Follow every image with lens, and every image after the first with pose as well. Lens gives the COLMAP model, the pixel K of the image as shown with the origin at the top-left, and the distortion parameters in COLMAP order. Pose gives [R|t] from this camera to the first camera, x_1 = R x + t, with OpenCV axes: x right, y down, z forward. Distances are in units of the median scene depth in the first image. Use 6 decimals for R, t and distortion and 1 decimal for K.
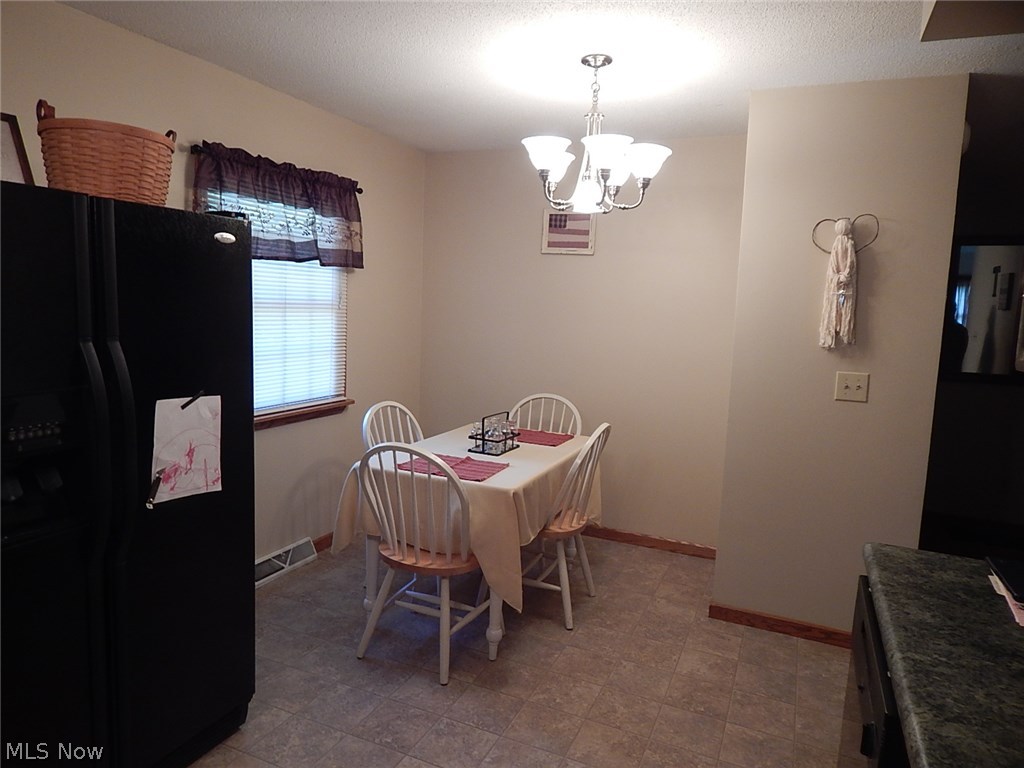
lens RADIAL K [[665.5, 0, 516.3], [0, 665.5, 387.8], [0, 0, 1]] dist [0.007515, -0.010396]
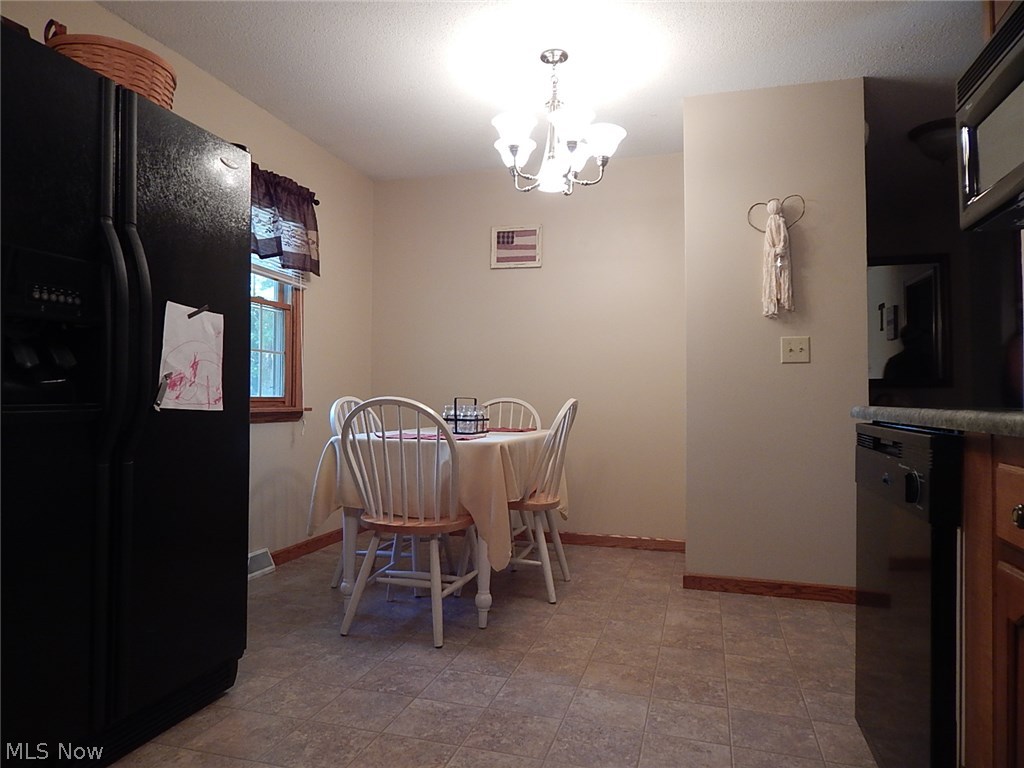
lens RADIAL K [[665.5, 0, 516.3], [0, 665.5, 387.8], [0, 0, 1]] dist [0.007515, -0.010396]
pose [[0.990467, -0.033433, 0.133633, -0.103154], [0.051671, 0.989438, -0.135436, 0.191640], [-0.127693, 0.141049, 0.981733, -0.008871]]
